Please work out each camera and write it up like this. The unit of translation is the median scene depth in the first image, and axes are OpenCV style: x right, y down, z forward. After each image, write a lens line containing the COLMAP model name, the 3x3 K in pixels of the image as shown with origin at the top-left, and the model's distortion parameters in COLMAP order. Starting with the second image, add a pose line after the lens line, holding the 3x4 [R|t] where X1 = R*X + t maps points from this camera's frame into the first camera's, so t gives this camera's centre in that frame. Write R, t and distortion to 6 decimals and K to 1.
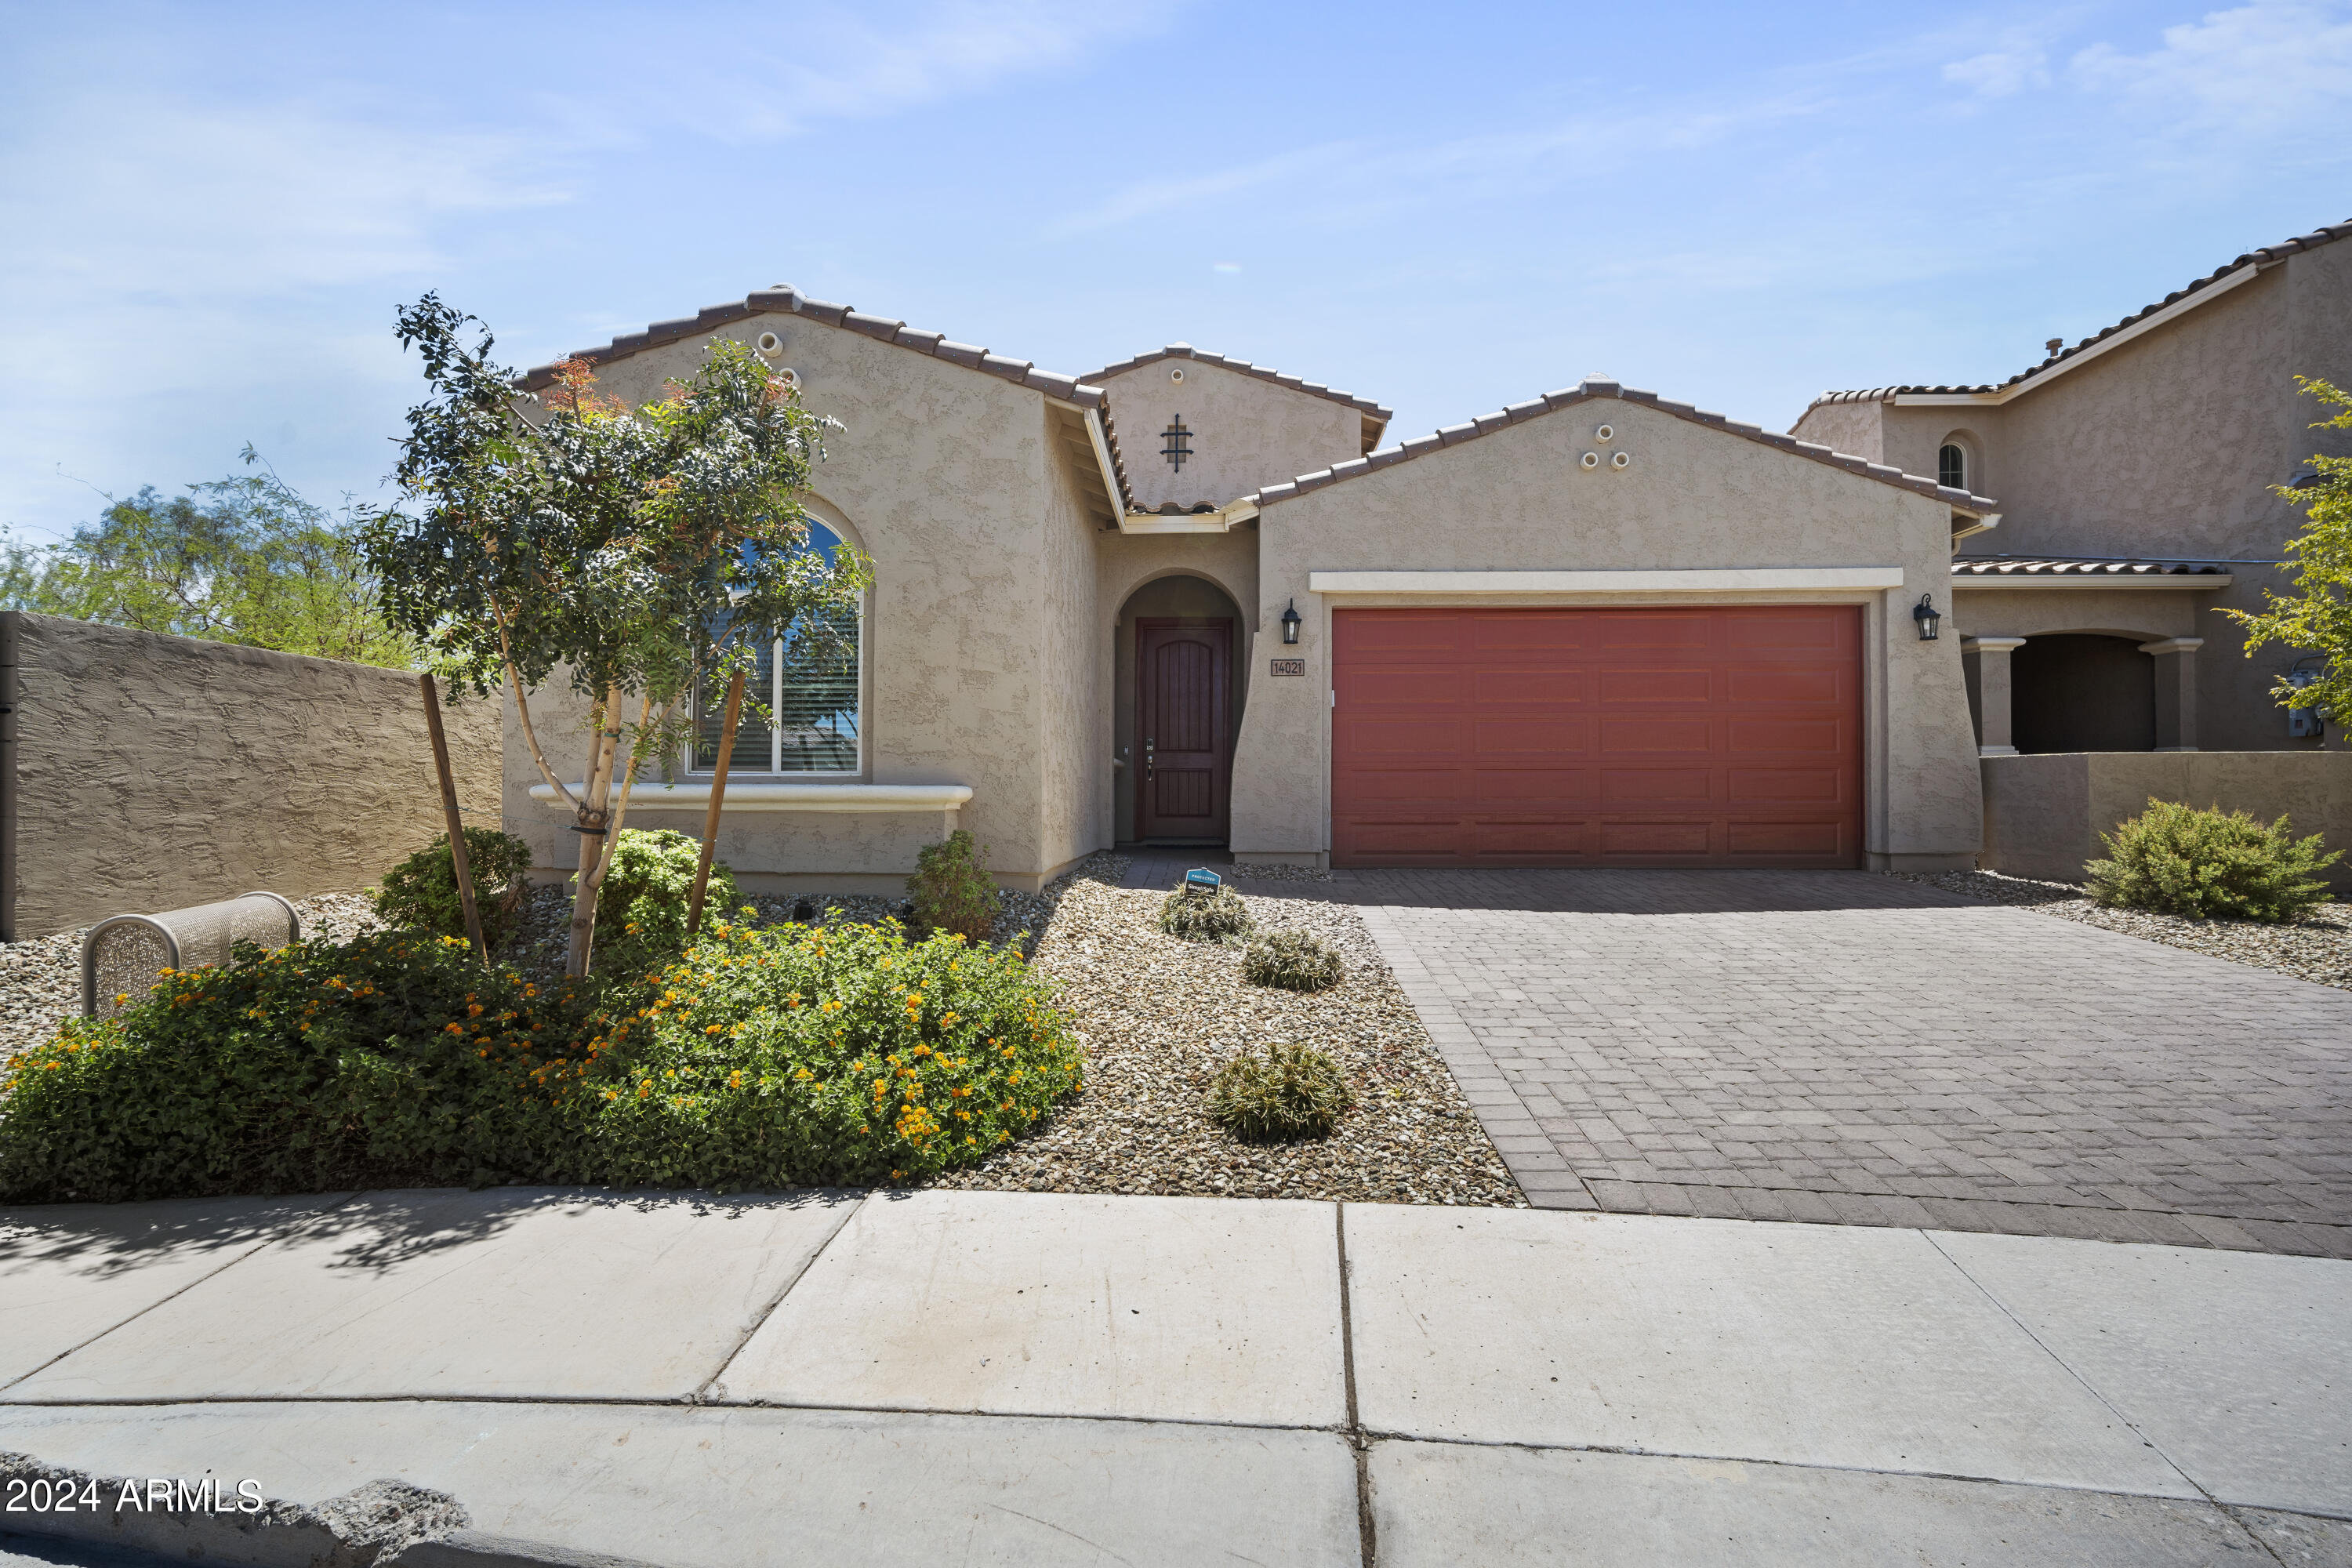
lens RADIAL K [[1023.5, 0, 1178.0], [0, 1023.5, 782.7], [0, 0, 1]] dist [-0.013868, 0.004888]
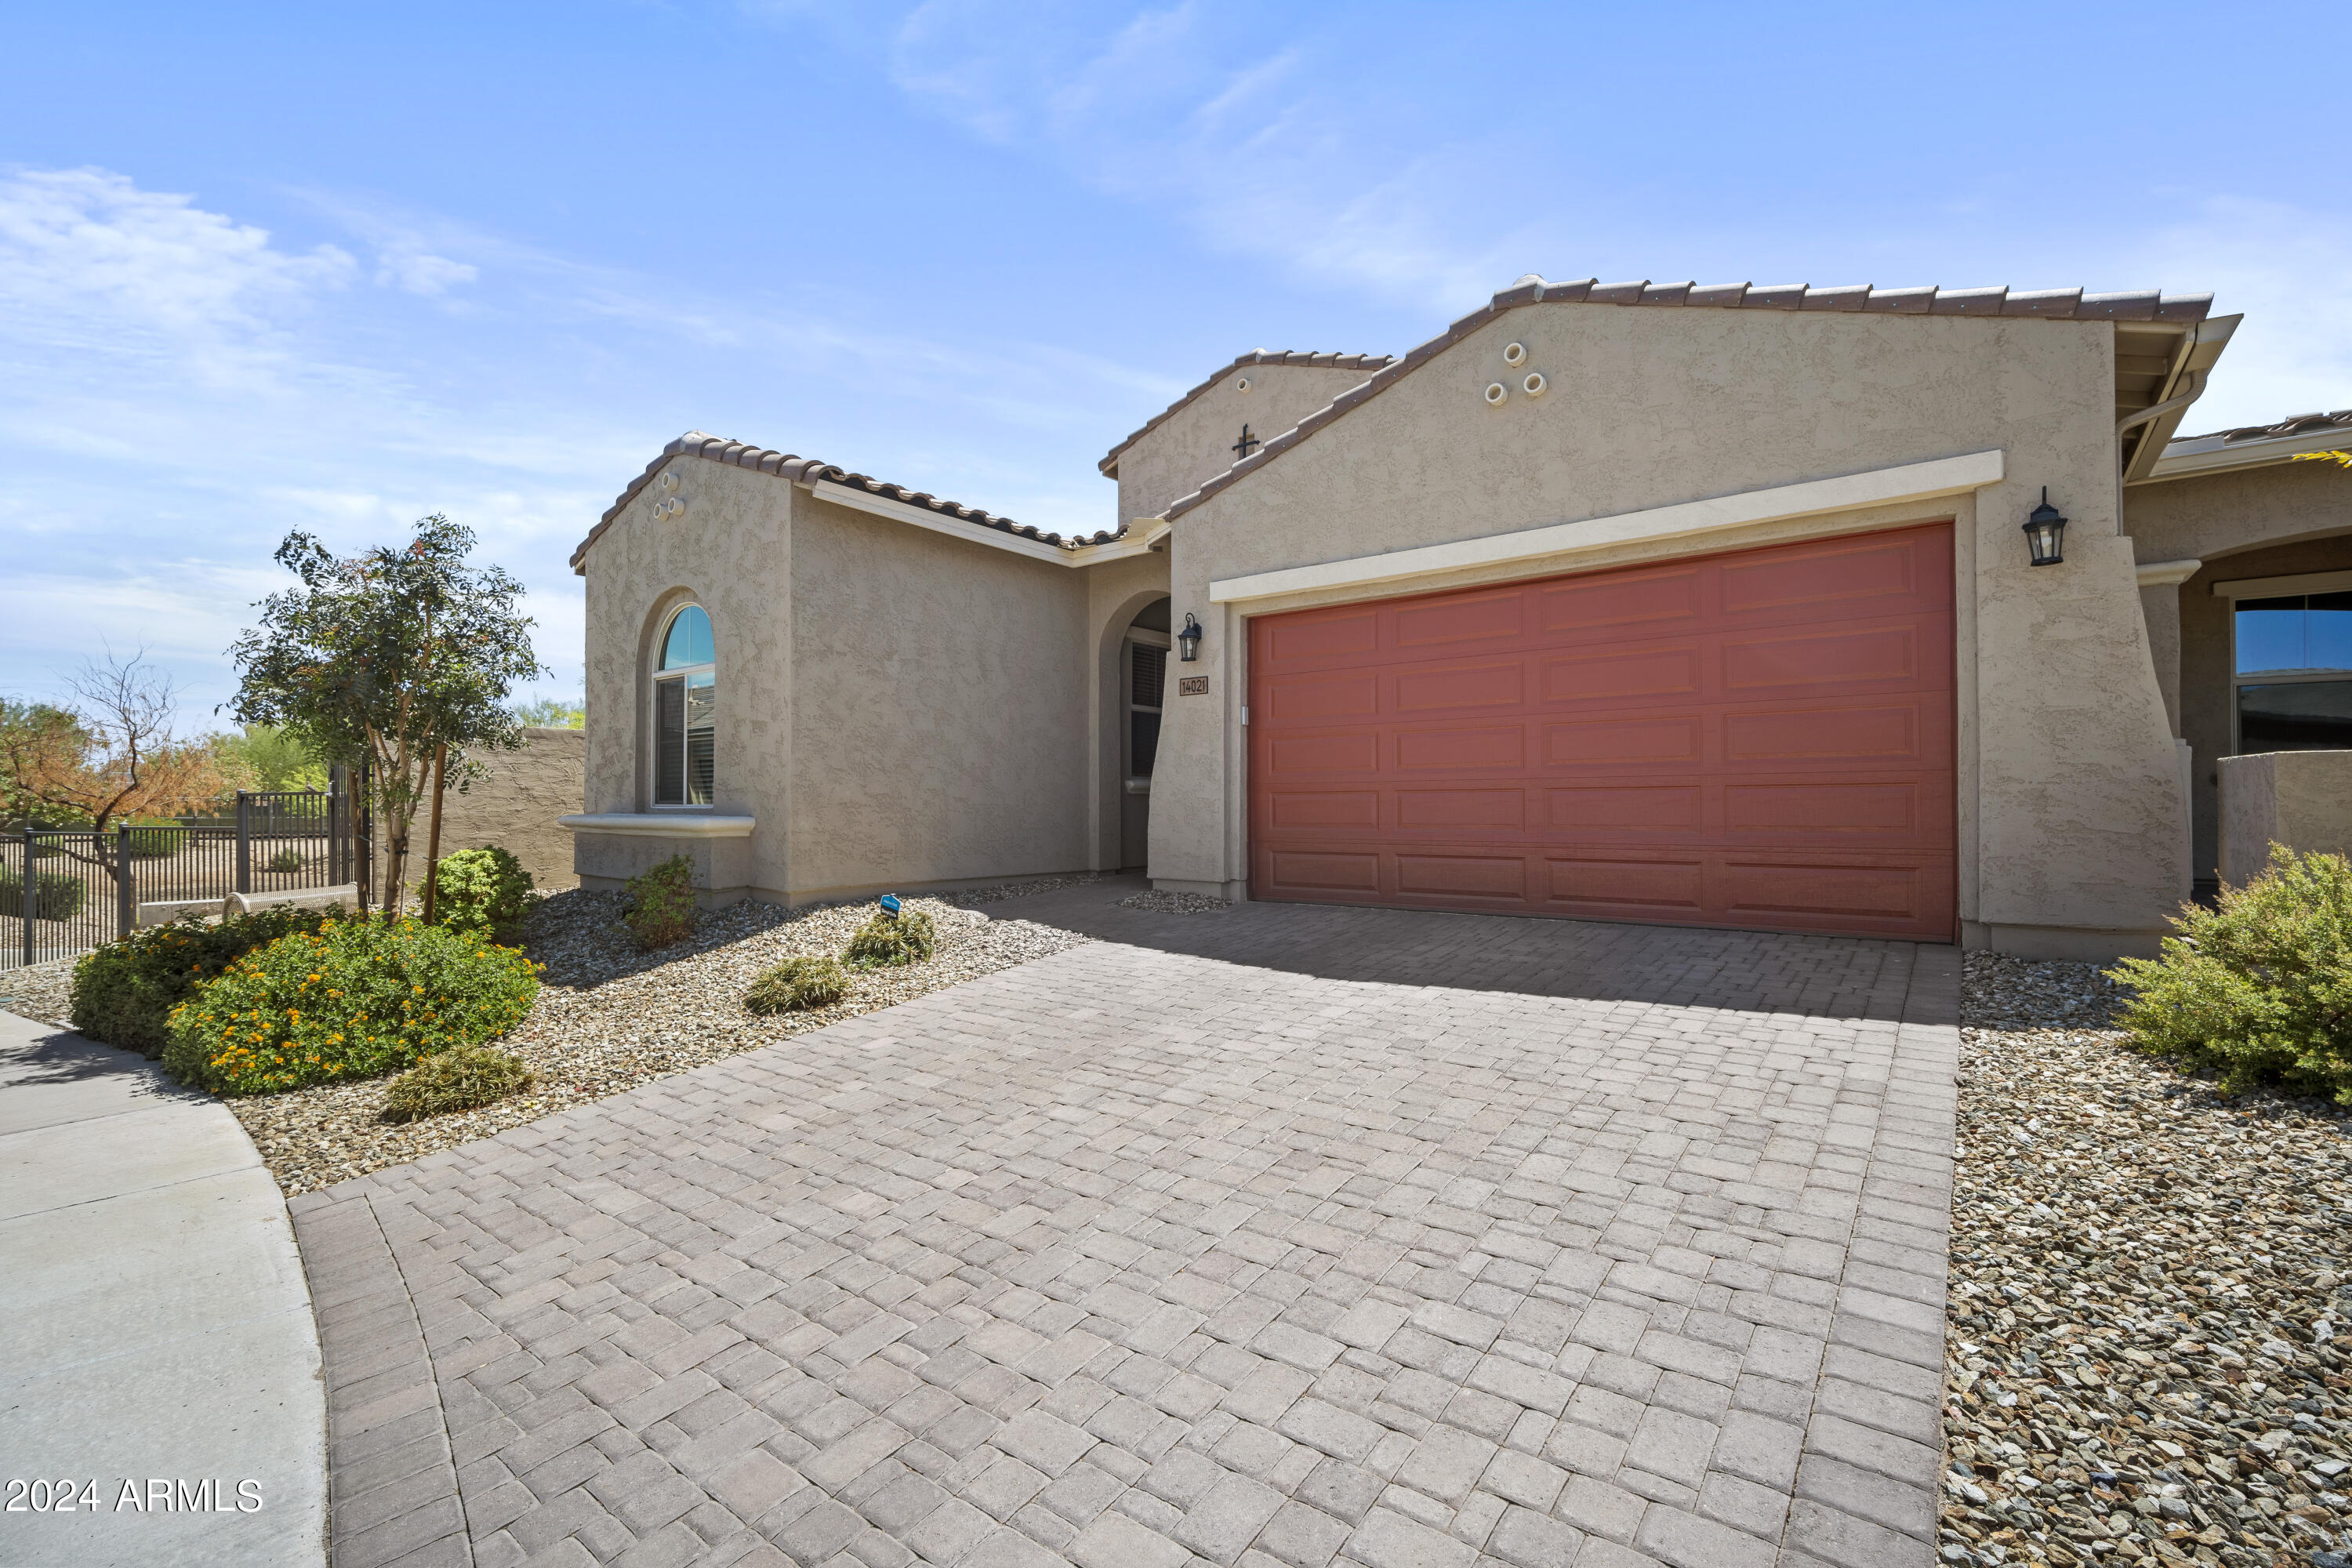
lens RADIAL K [[1011.9, 0, 1183.8], [0, 1011.9, 790.2], [0, 0, 1]] dist [-0.008232, 0.000021]
pose [[0.816604, -0.011230, -0.577089, 0.654083], [0.012337, 0.999922, -0.002001, -0.014239], [0.577066, -0.005485, 0.816679, 0.231251]]
